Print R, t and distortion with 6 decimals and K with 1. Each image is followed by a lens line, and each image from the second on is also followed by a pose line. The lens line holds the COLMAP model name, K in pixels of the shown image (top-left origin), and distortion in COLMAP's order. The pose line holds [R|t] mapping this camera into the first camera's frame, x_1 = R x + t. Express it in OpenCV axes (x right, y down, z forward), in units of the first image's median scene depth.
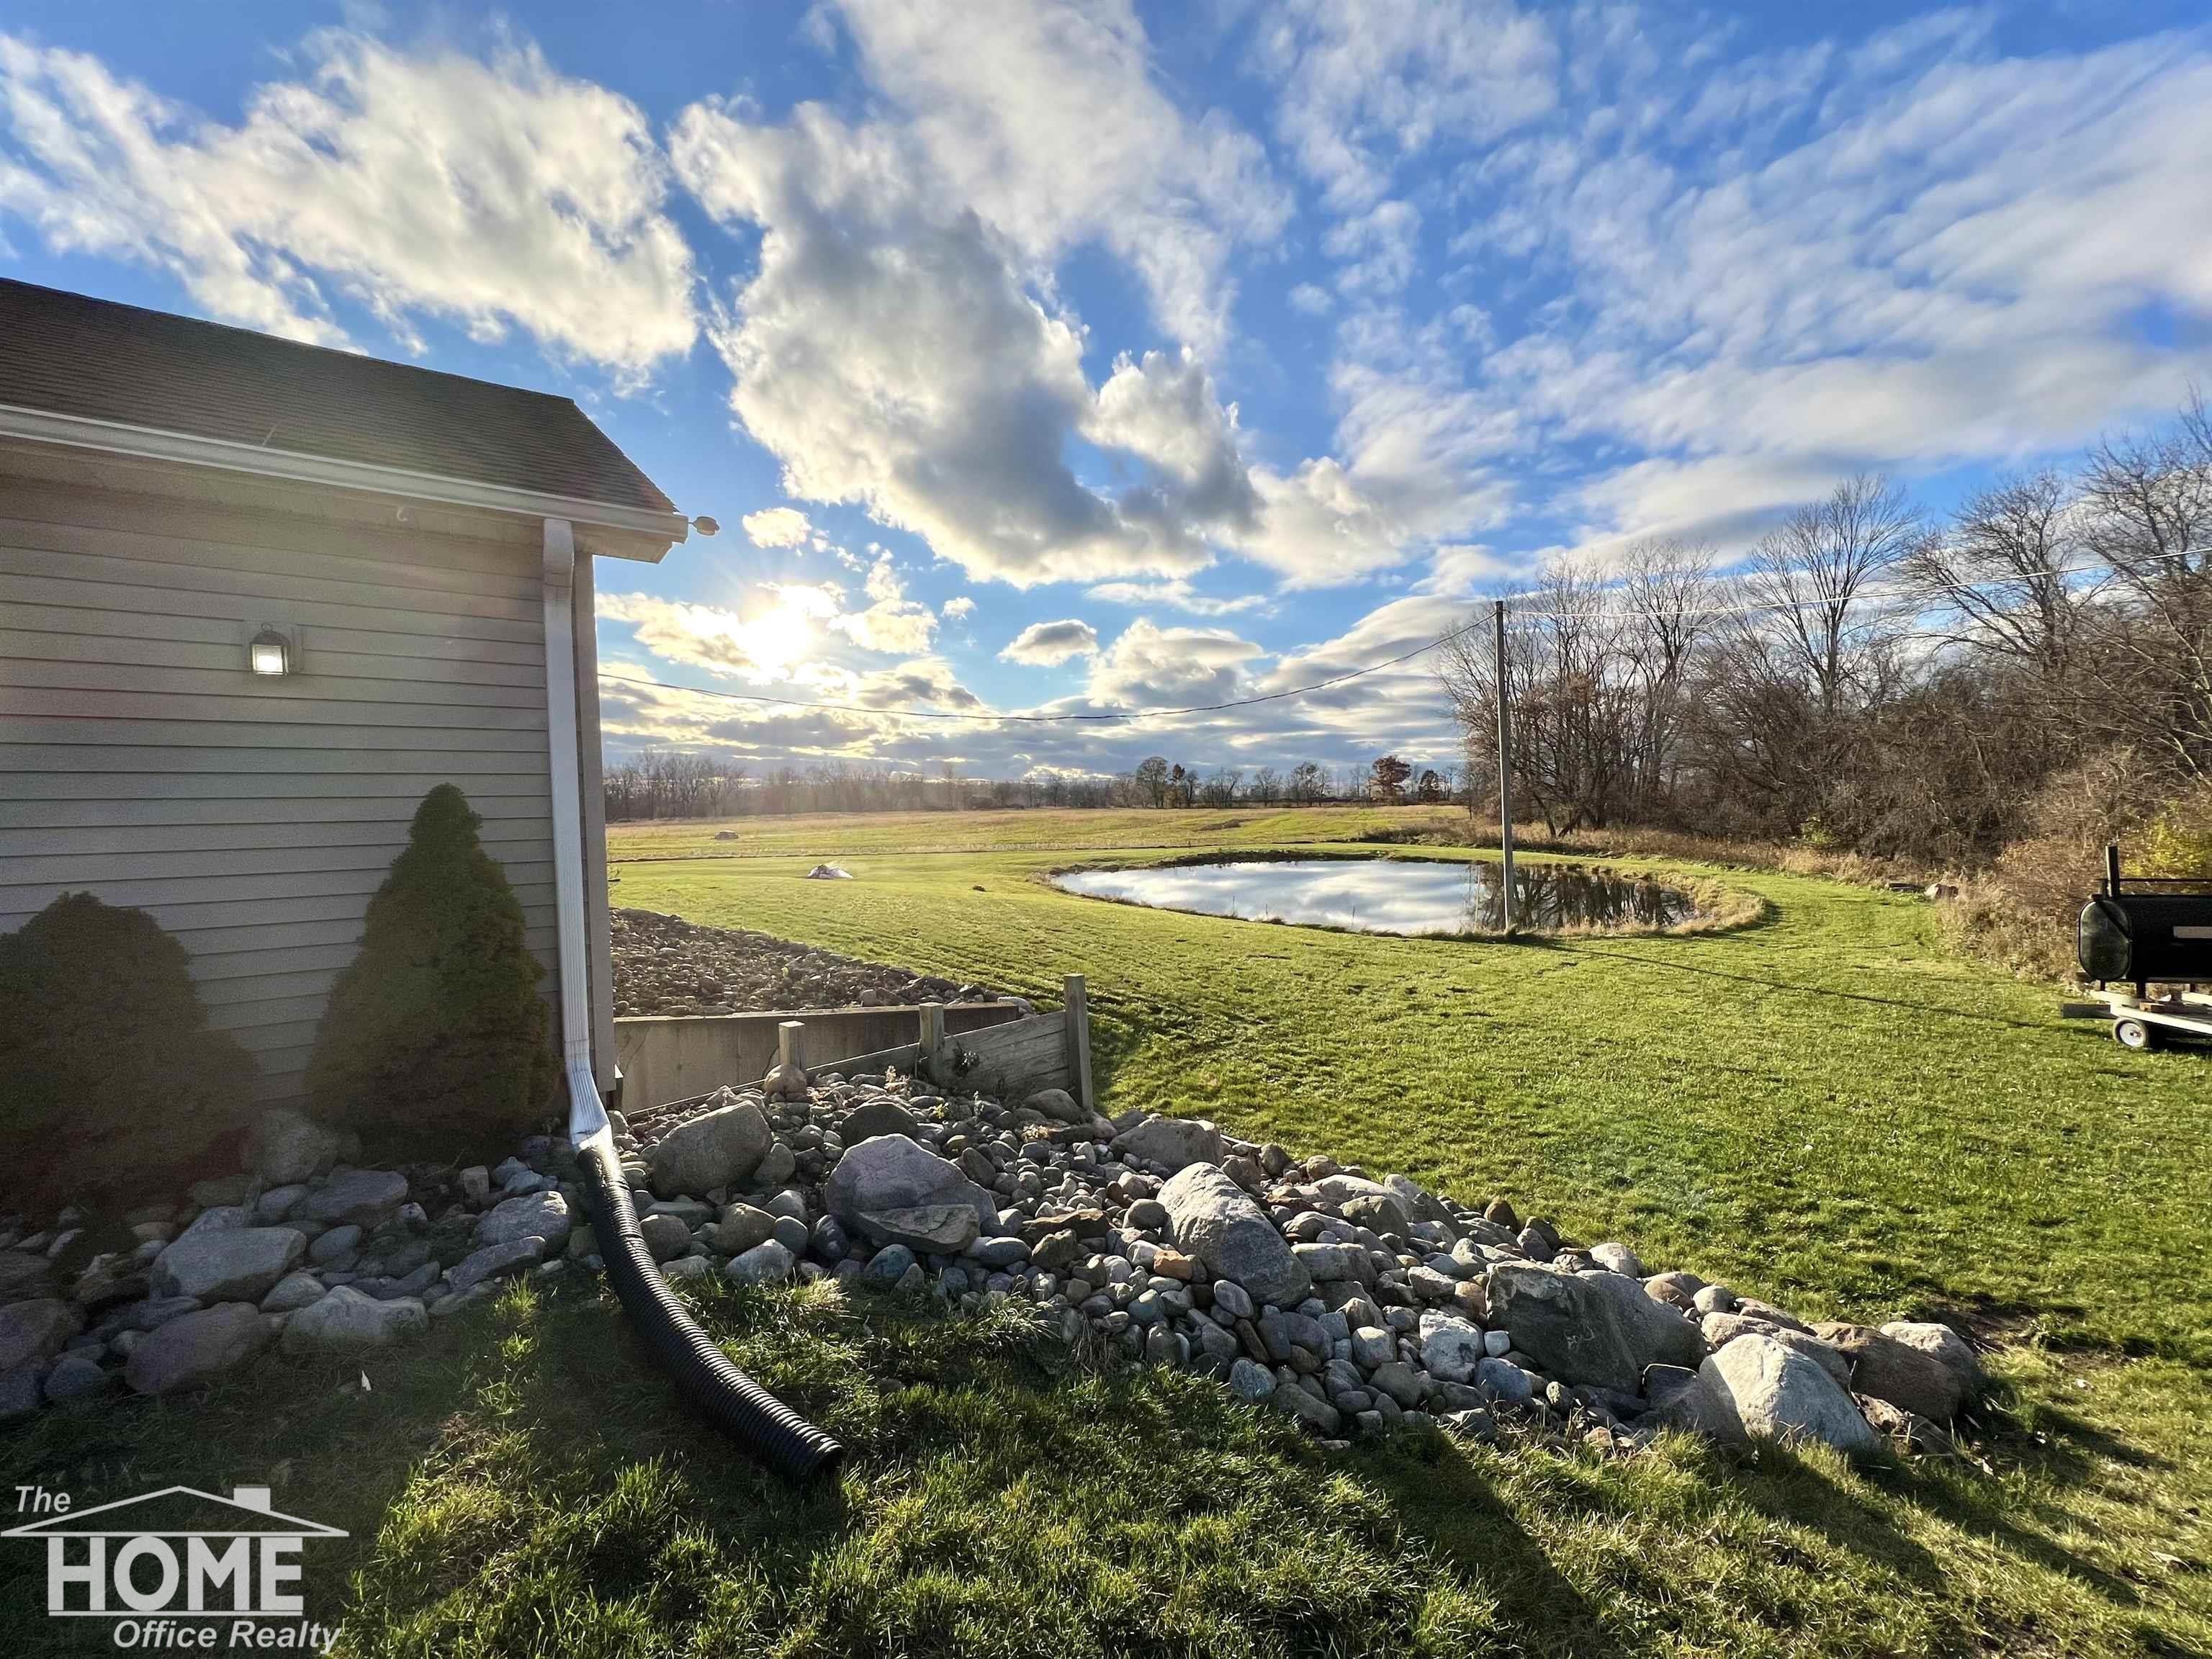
lens RADIAL K [[898.1, 0, 1106.0], [0, 898.1, 829.5], [0, 0, 1]] dist [-0.028576, -0.000062]
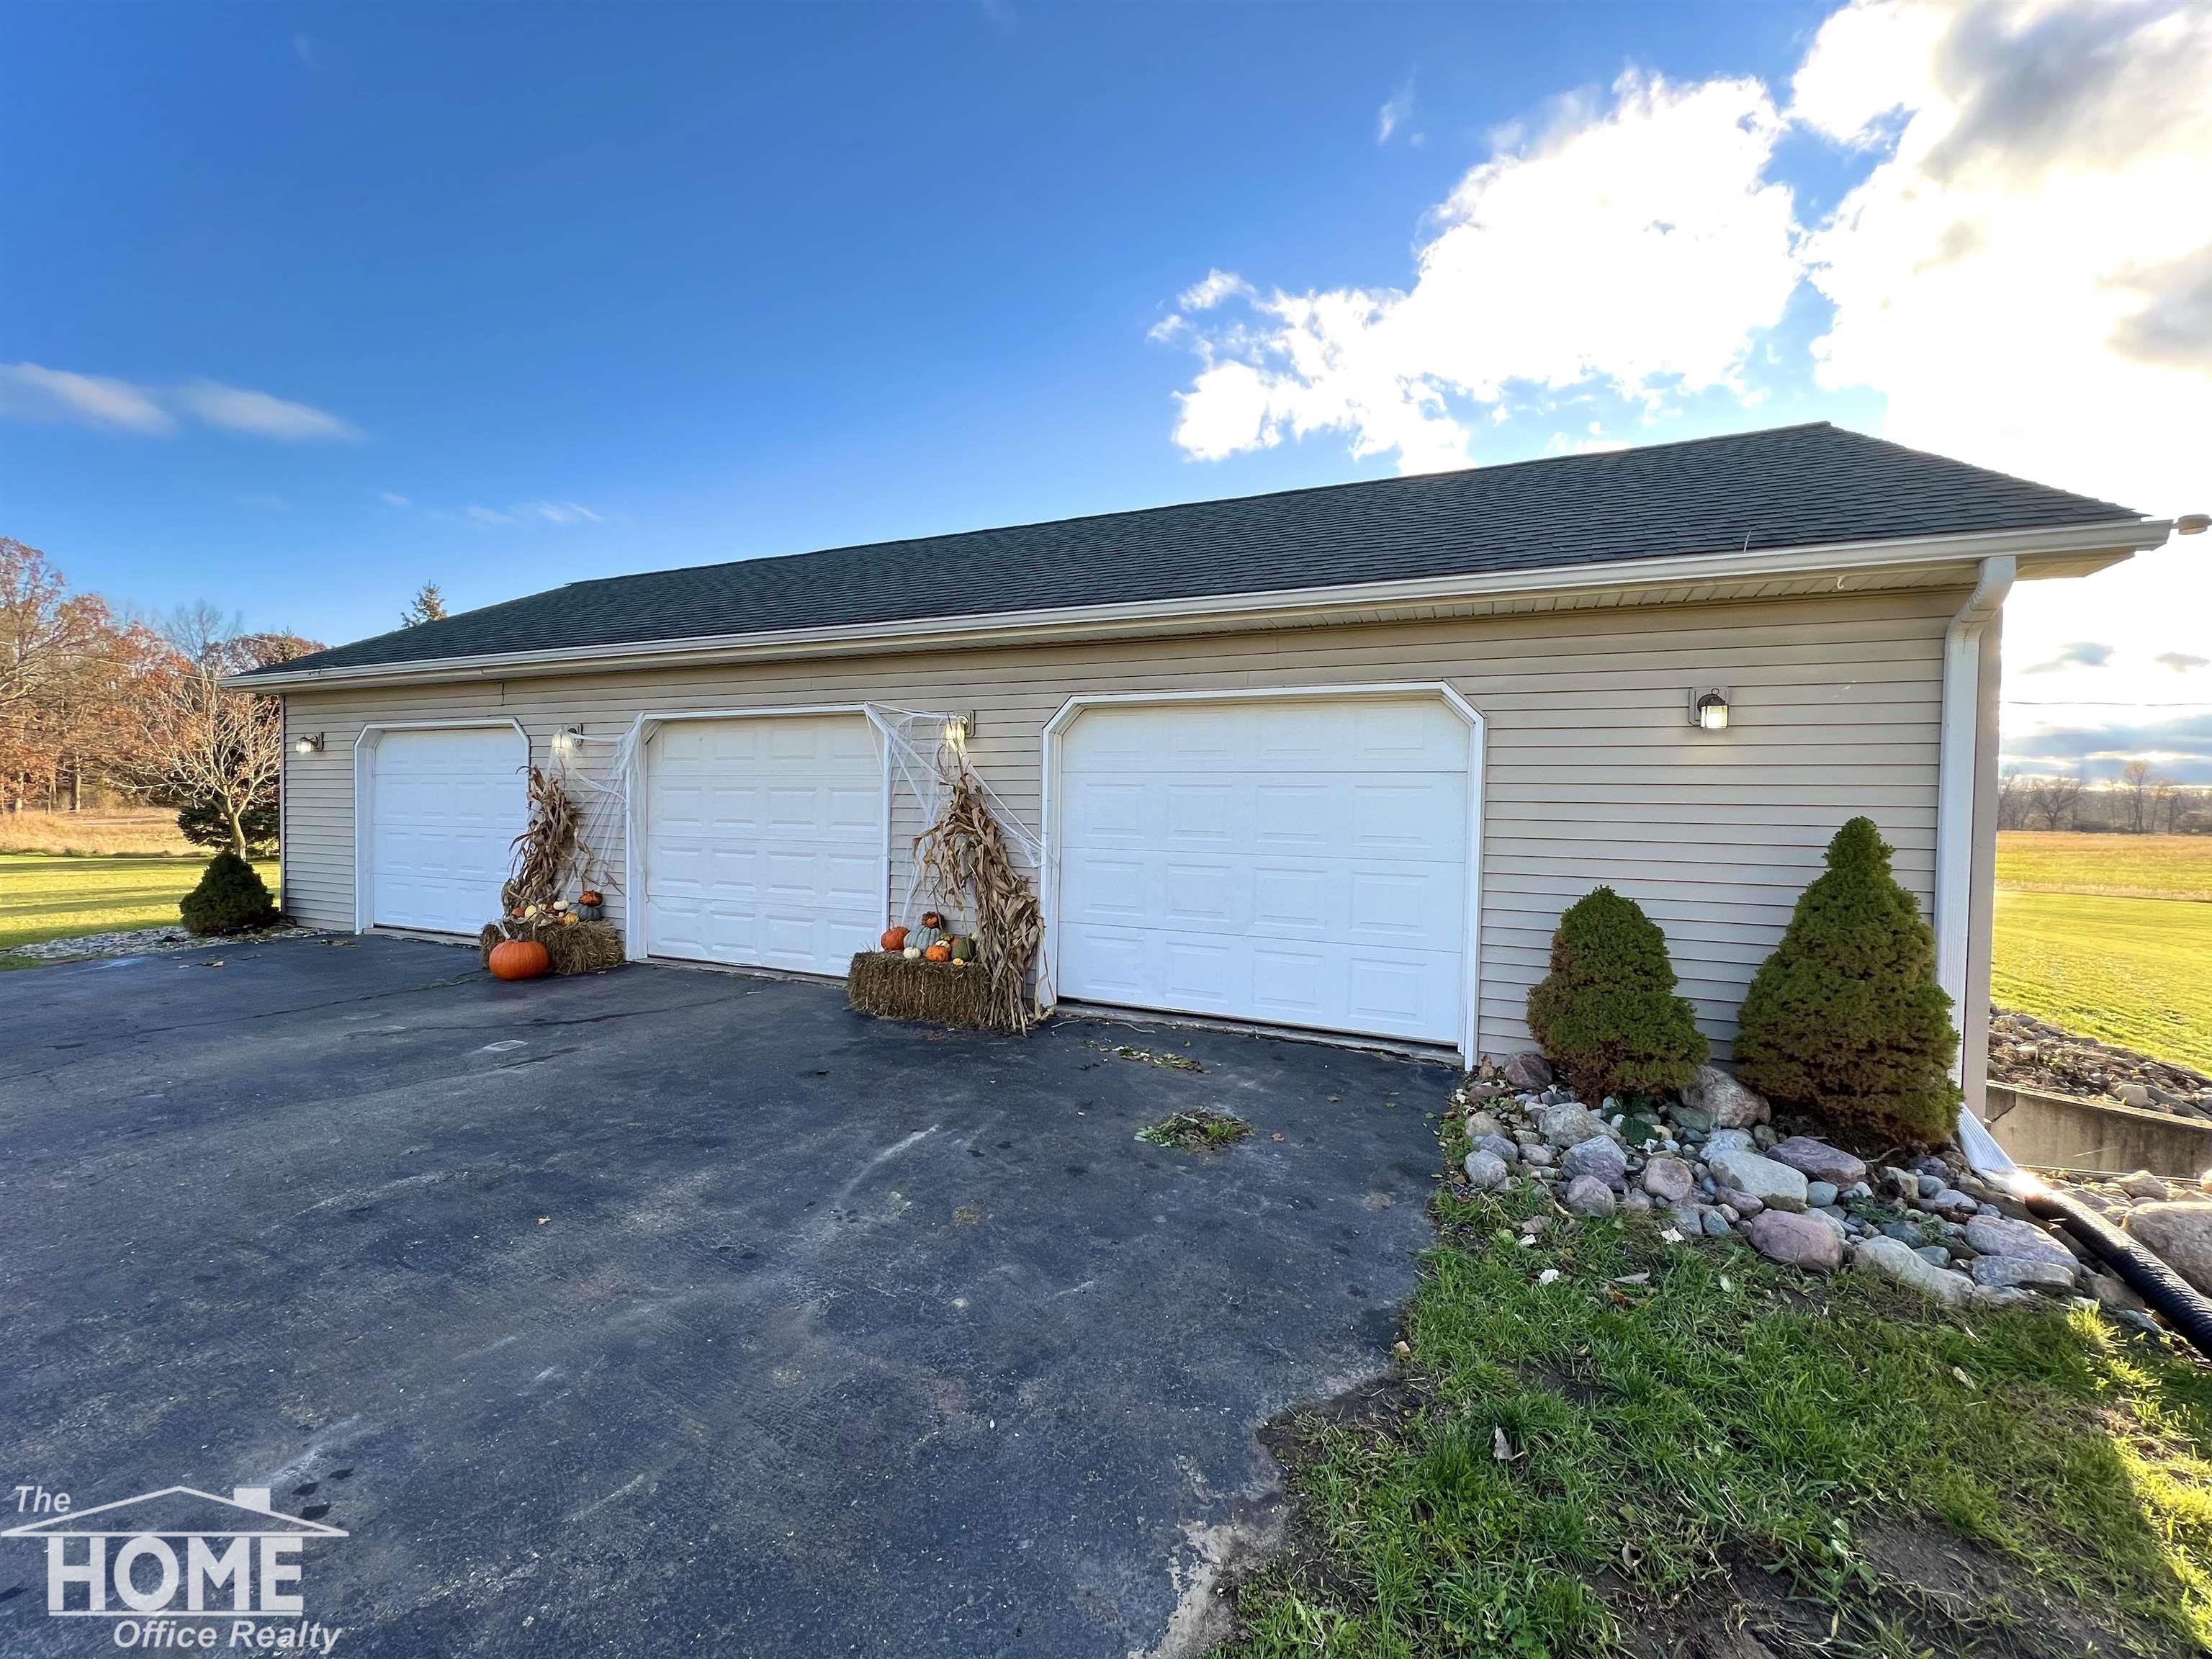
lens RADIAL K [[872.6, 0, 1106.0], [0, 872.6, 829.5], [0, 0, 1]] dist [0.001217, 0.000449]
pose [[0.496997, 0.049949, -0.866313, -0.128273], [-0.055269, 0.998137, 0.025842, -0.005240], [0.865990, 0.035037, 0.498832, -0.186385]]
